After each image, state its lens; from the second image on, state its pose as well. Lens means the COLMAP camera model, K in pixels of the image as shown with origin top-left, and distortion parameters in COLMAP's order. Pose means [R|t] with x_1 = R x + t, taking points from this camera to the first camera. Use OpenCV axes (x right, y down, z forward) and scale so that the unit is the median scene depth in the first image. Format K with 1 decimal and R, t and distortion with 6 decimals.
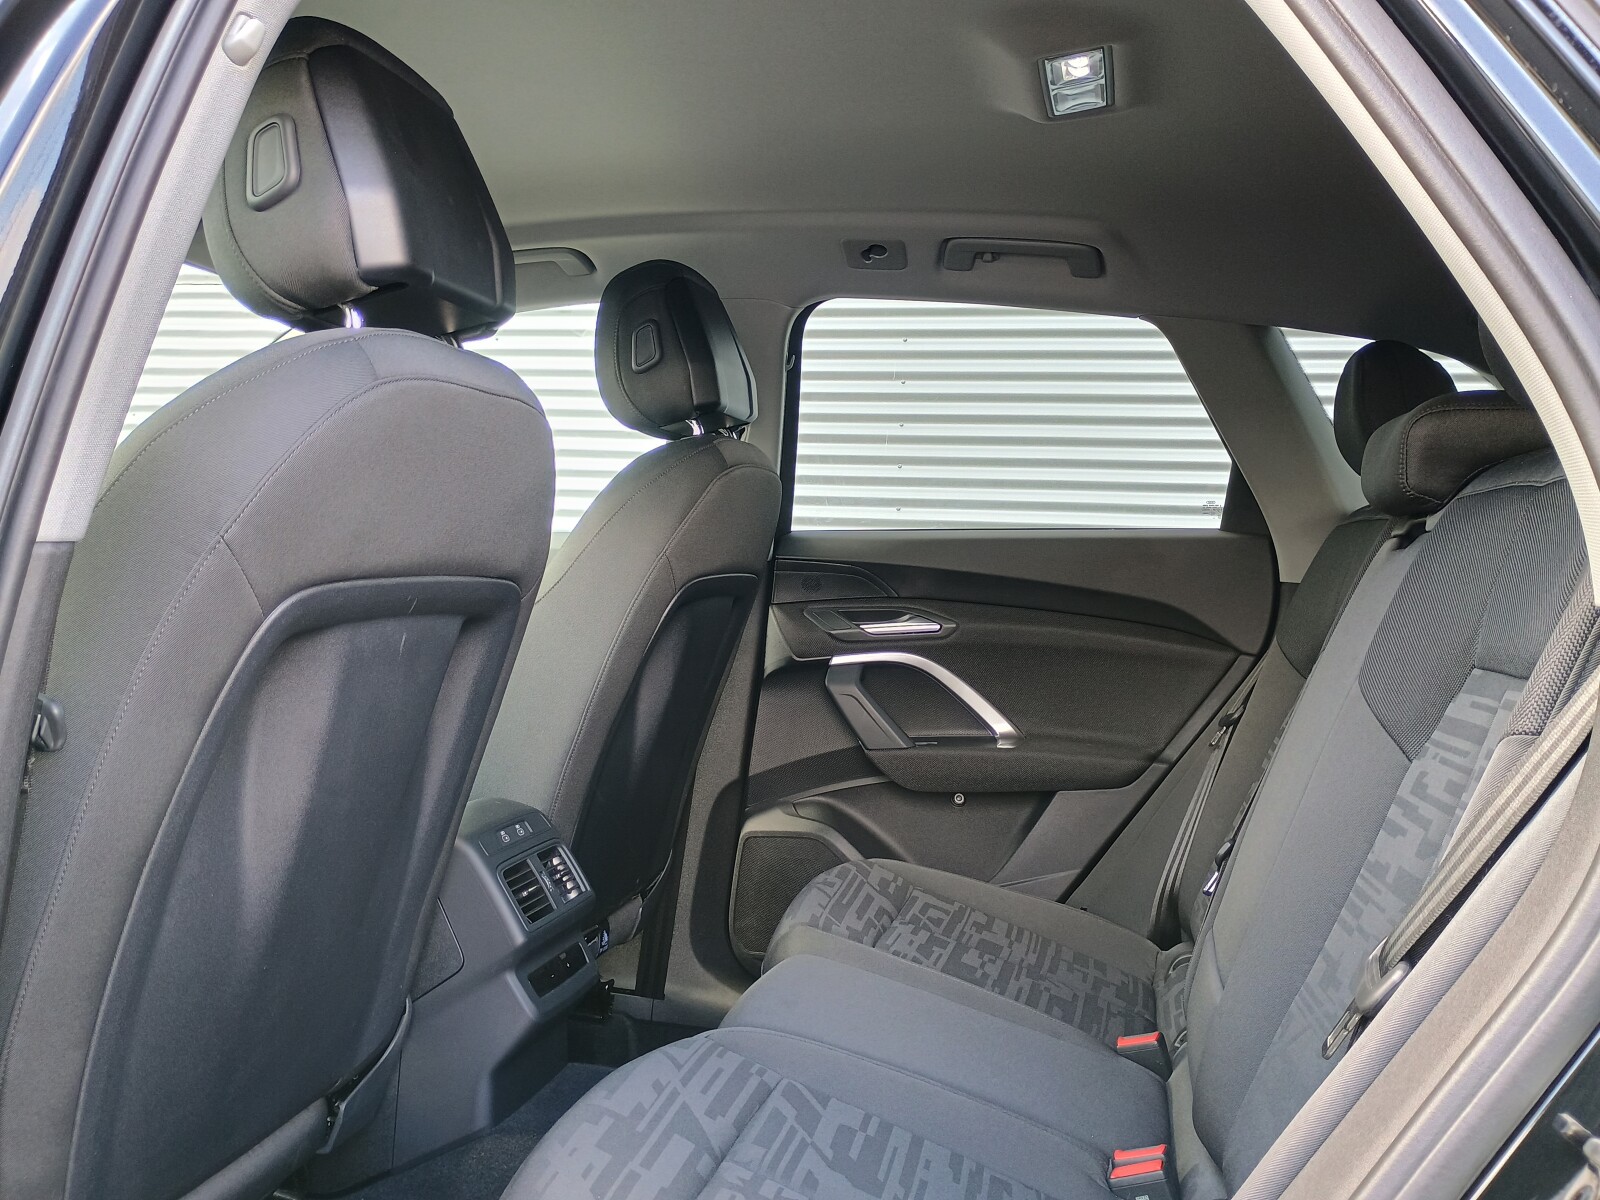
lens RADIAL K [[1419.6, 0, 793.9], [0, 1419.6, 551.2], [0, 0, 1]] dist [0.017010, -0.011235]
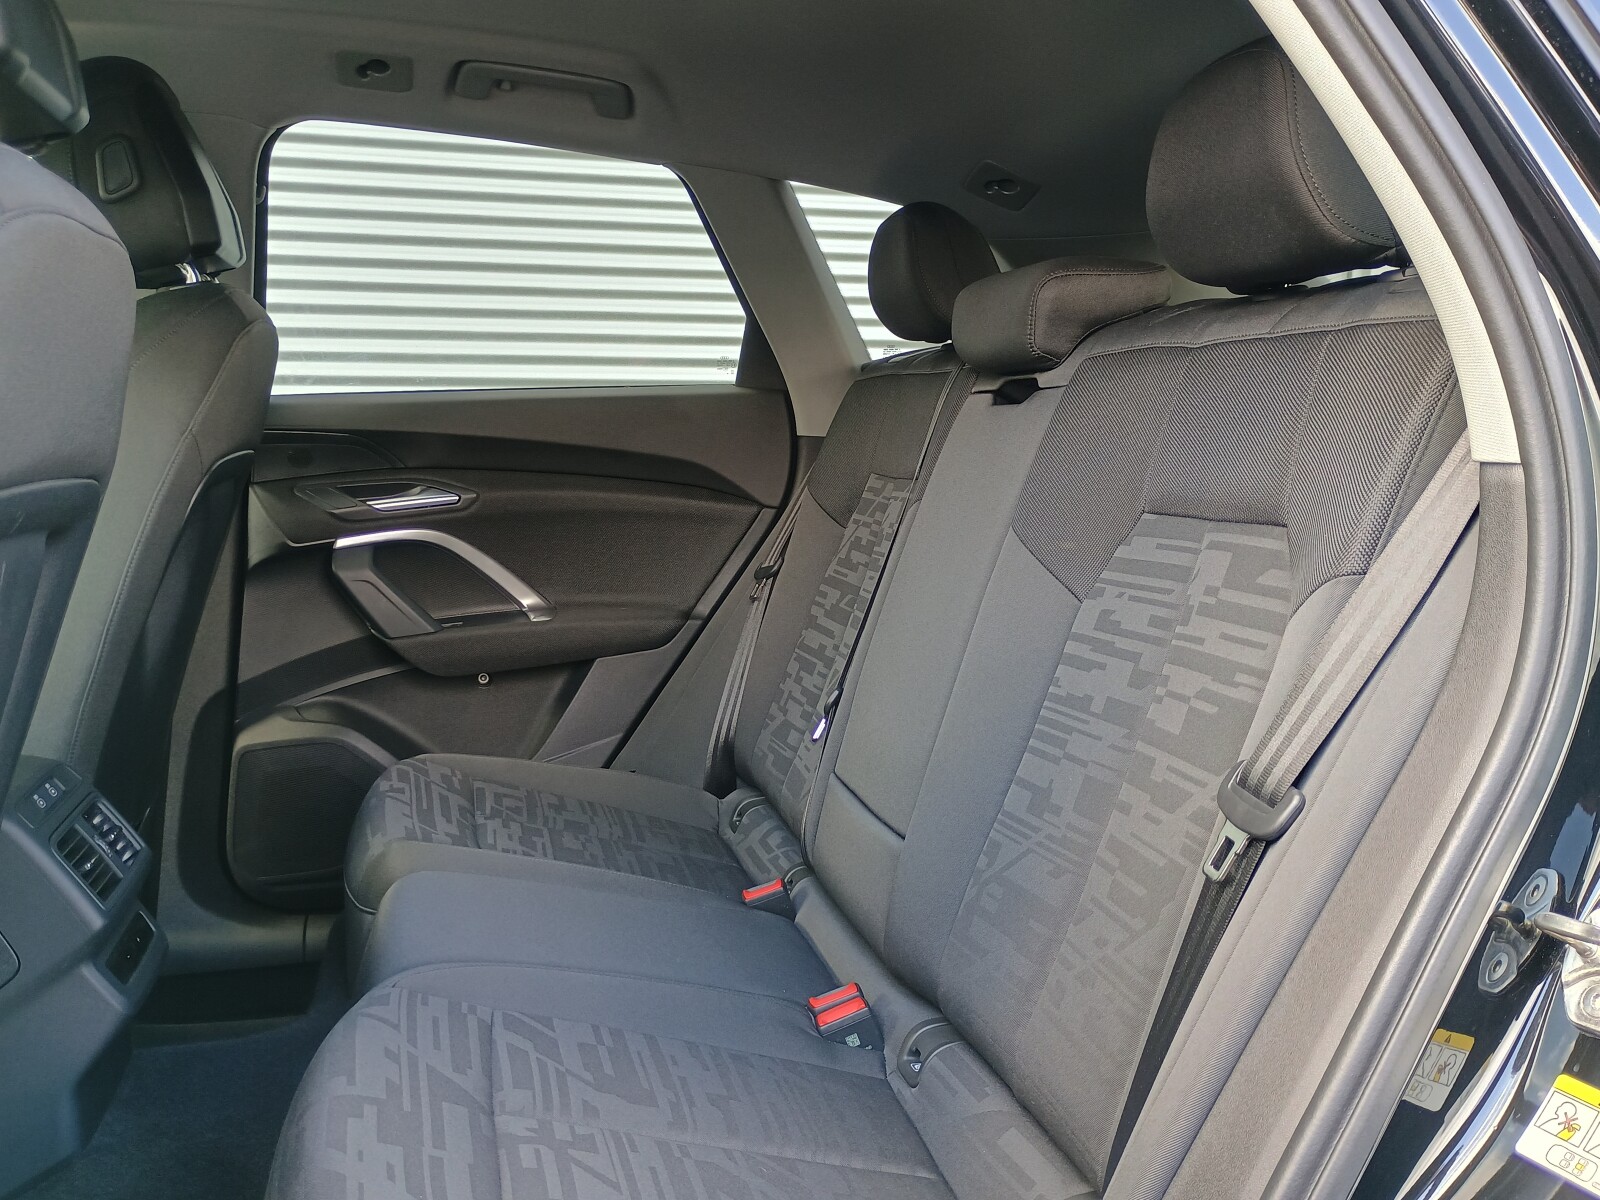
lens RADIAL K [[1419.4, 0, 799.9], [0, 1419.4, 575.6], [0, 0, 1]] dist [0.051717, -0.093158]
pose [[0.867944, -0.088012, 0.488802, -0.173007], [0.026777, 0.991035, 0.130895, -0.012789], [-0.495940, -0.100521, 0.862519, 0.095938]]
